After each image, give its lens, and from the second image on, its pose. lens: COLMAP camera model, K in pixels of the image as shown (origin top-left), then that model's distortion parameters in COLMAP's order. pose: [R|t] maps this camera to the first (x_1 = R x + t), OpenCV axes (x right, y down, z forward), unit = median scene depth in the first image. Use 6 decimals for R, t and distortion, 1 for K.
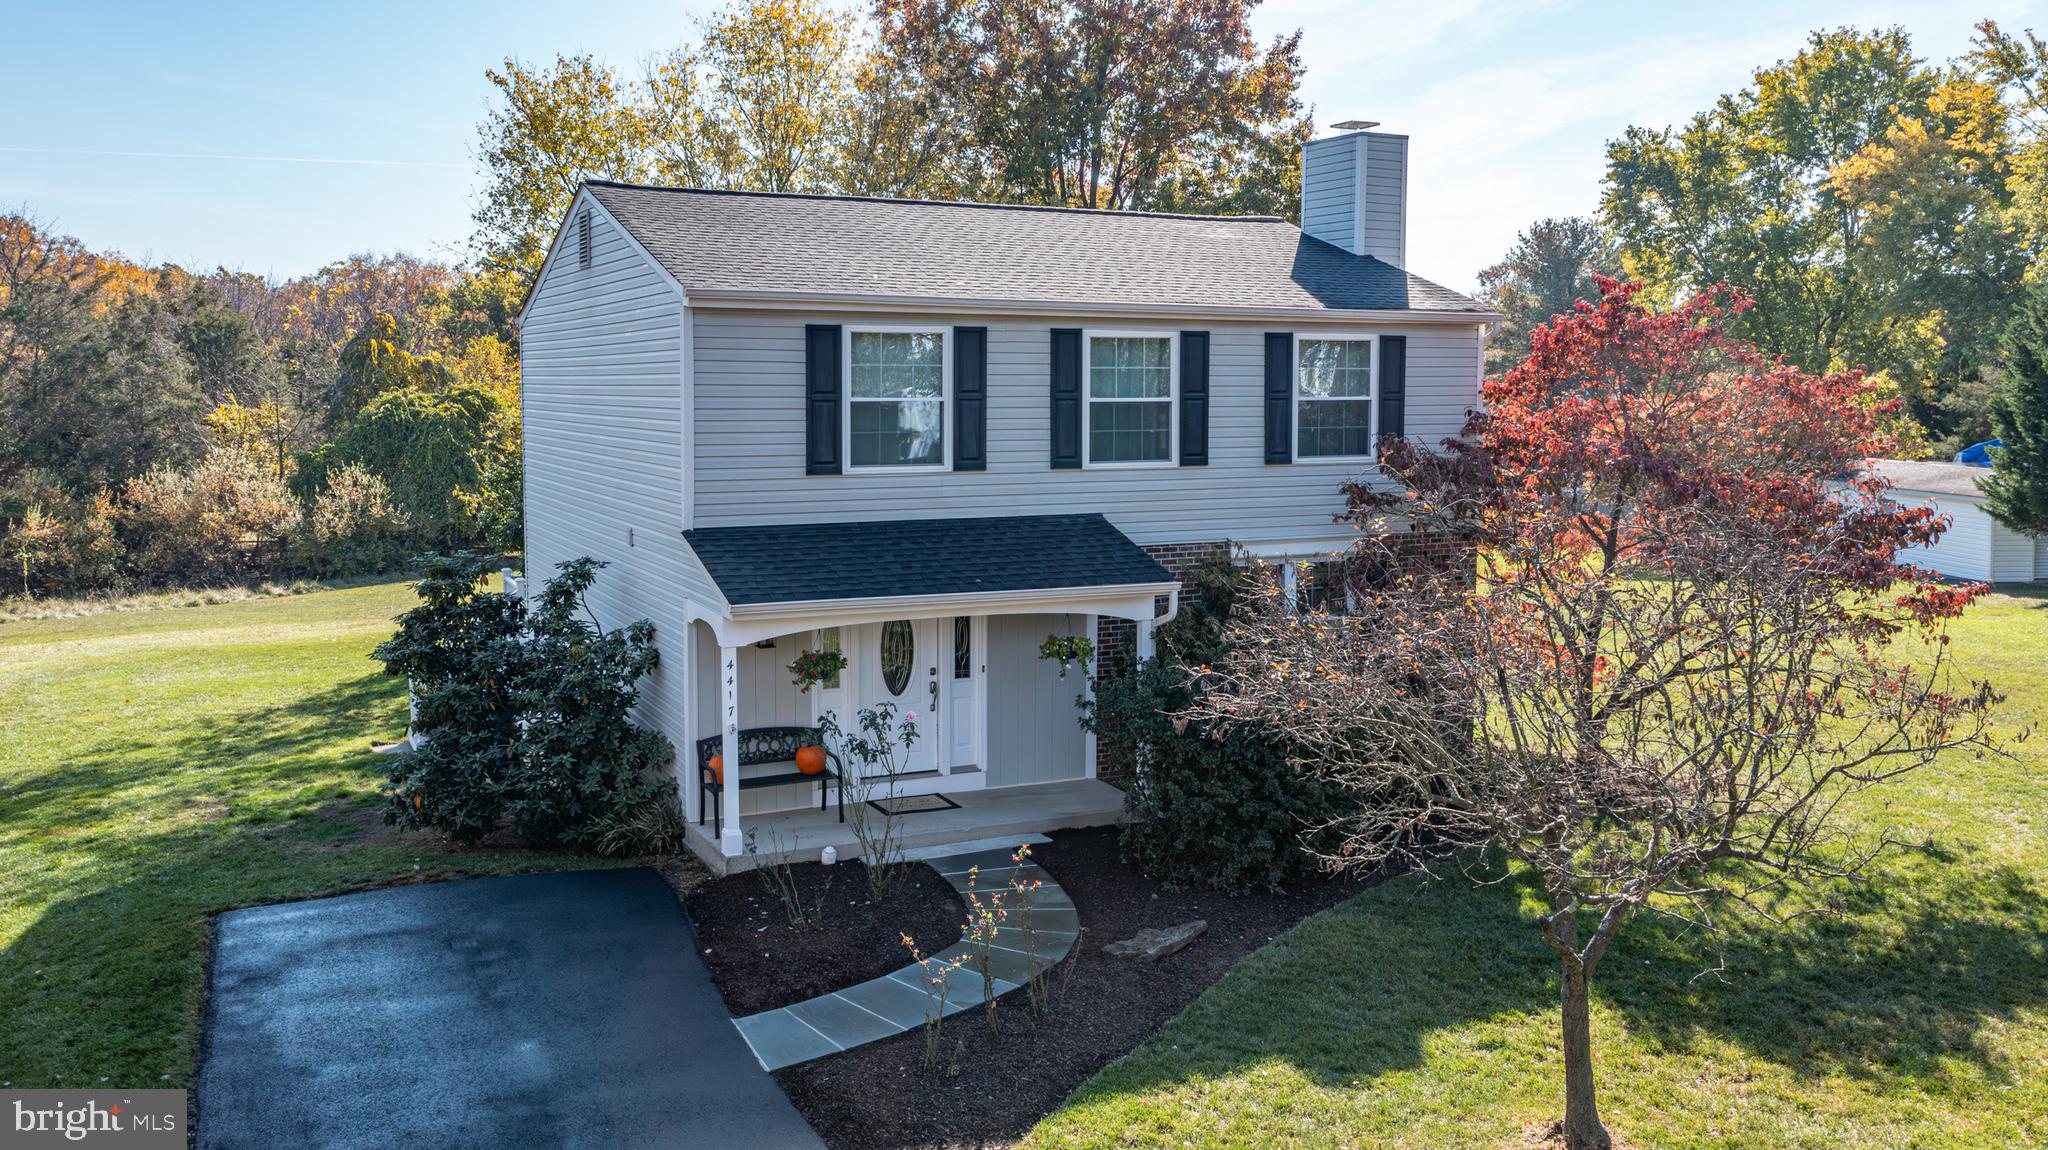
lens RADIAL K [[1630.1, 0, 1005.0], [0, 1630.1, 522.6], [0, 0, 1]] dist [0.001041, 0.003830]
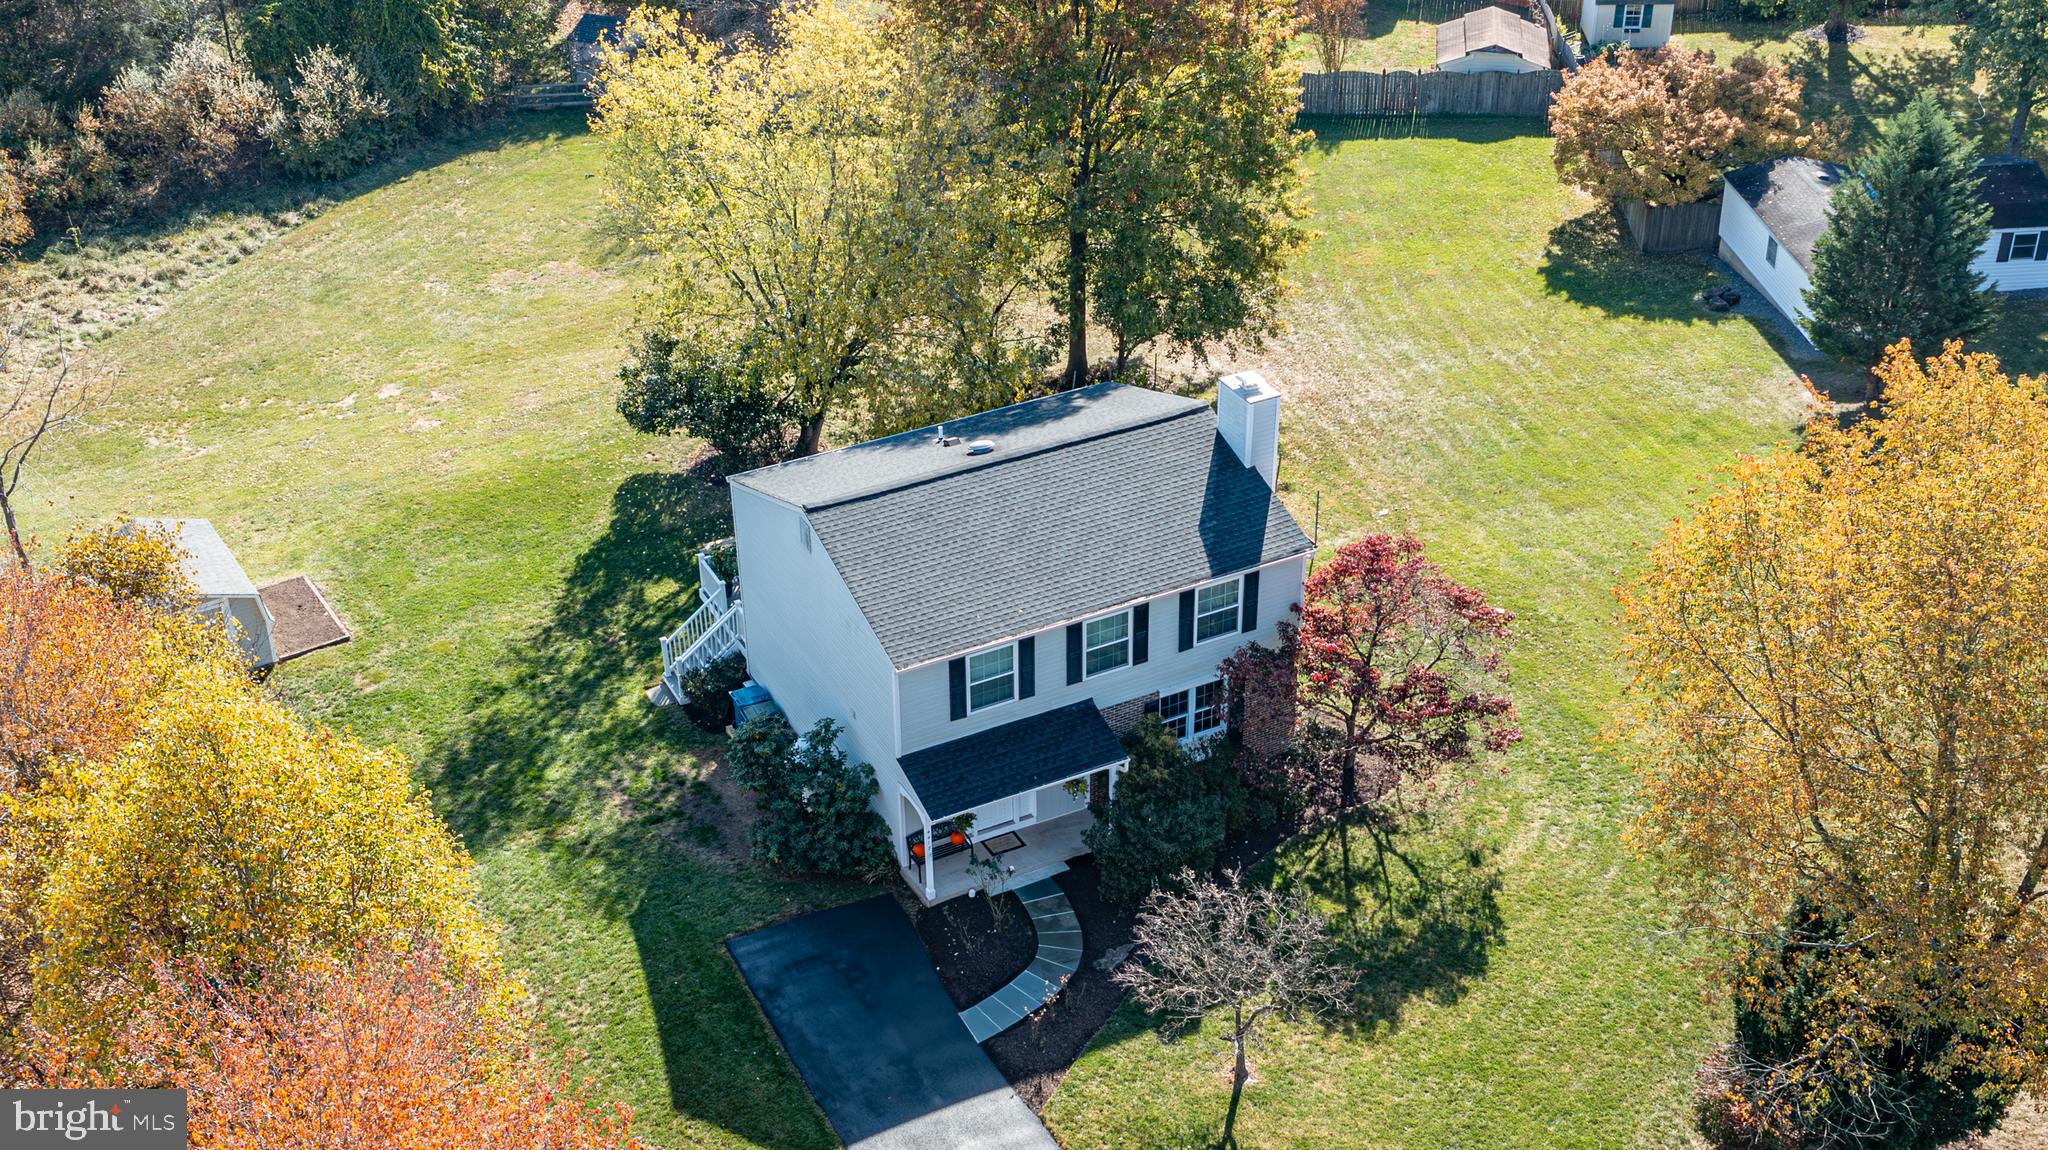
lens RADIAL K [[2458.6, 0, 1029.4], [0, 2458.6, 578.9], [0, 0, 1]] dist [0.005500, 0.000000]
pose [[0.999349, -0.025740, 0.025282, -0.086733], [0.010871, 0.882980, 0.469284, -1.495083], [-0.034403, -0.468704, 0.882685, -1.522533]]
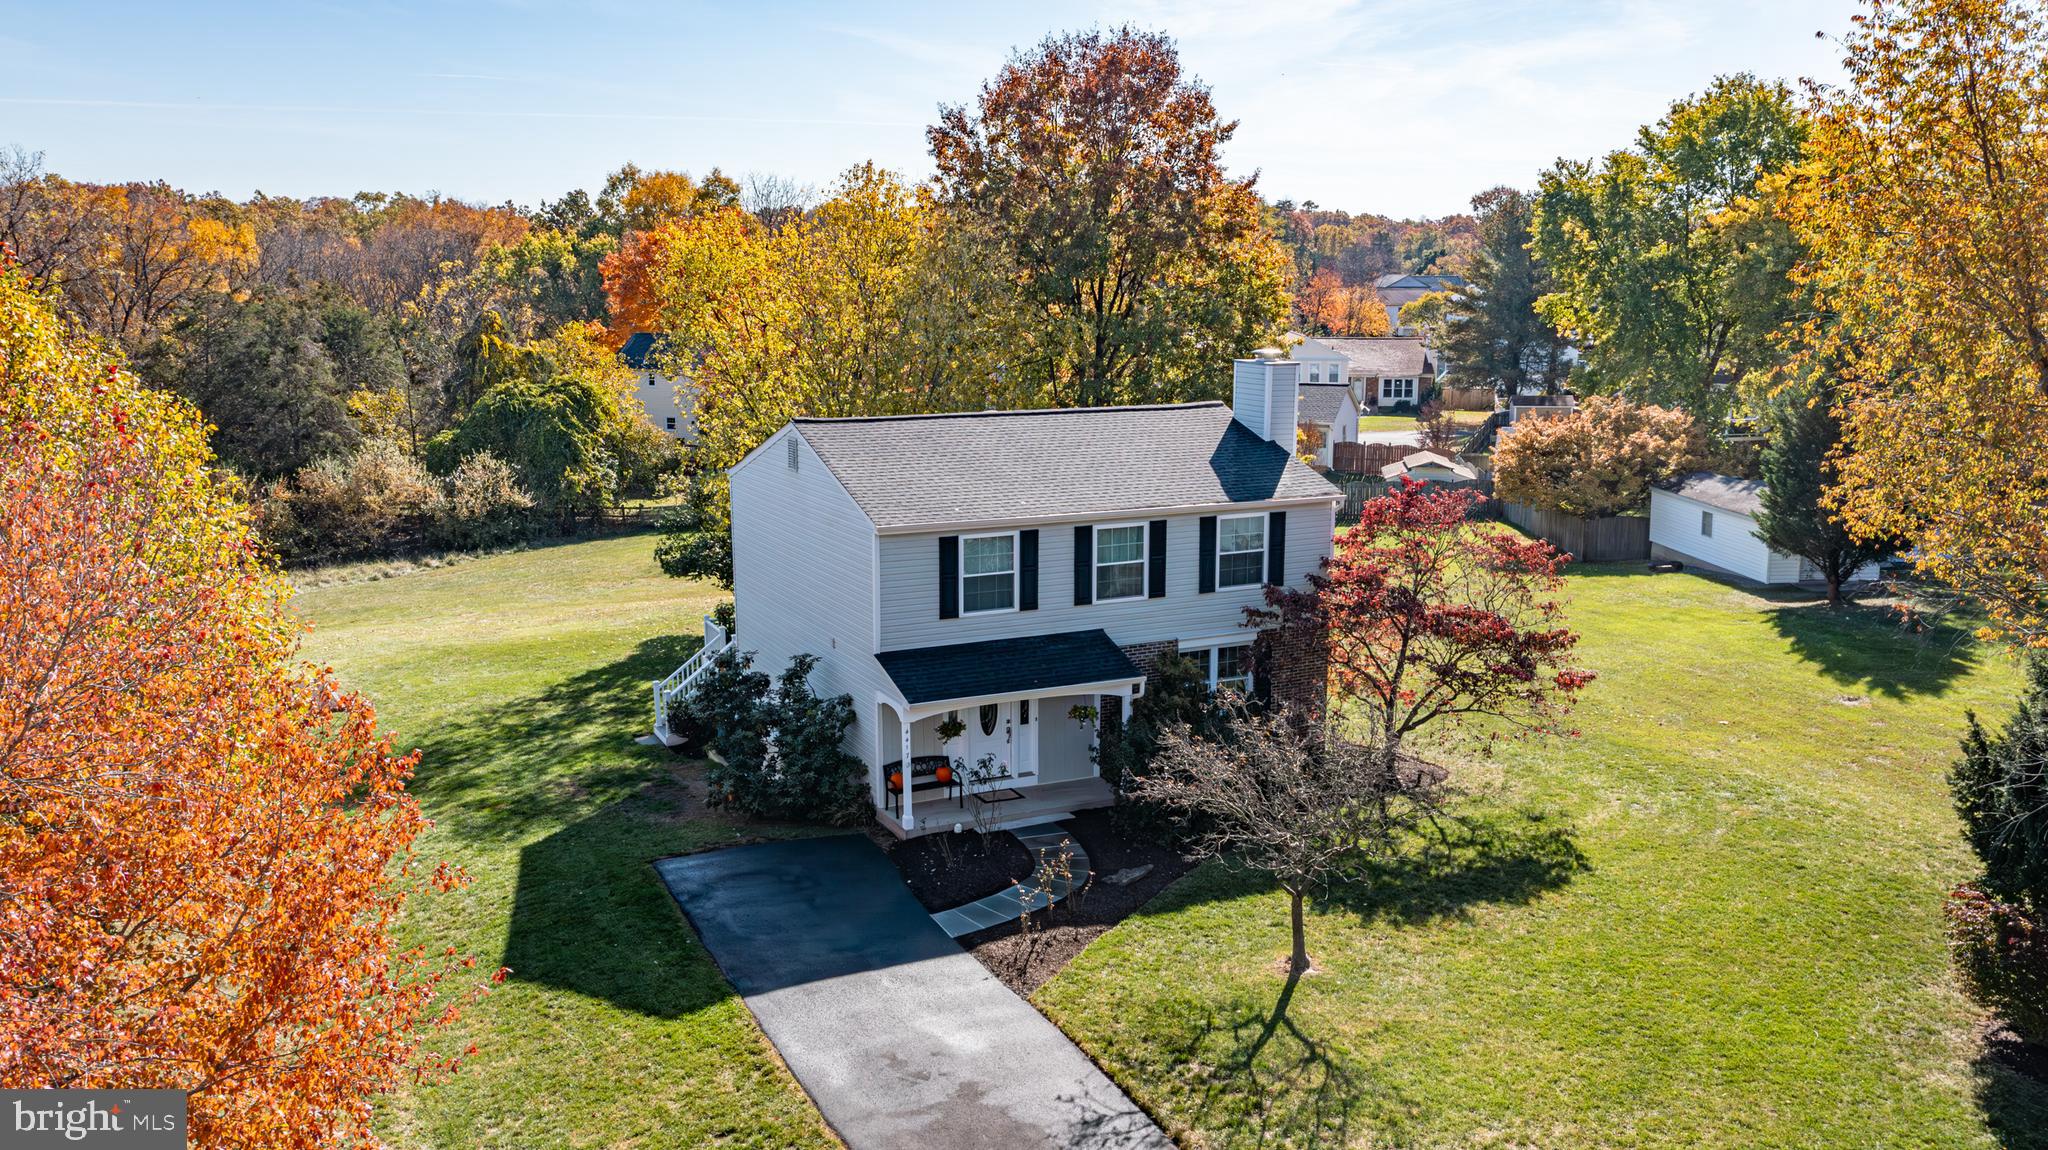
lens RADIAL K [[1630.1, 0, 1045.9], [0, 1630.1, 612.2], [0, 0, 1]] dist [0.001041, 0.003830]
pose [[0.999800, -0.002120, 0.019877, -0.036029], [-0.000393, 0.992080, 0.125611, -0.236911], [-0.019986, -0.125593, 0.991880, -0.712344]]
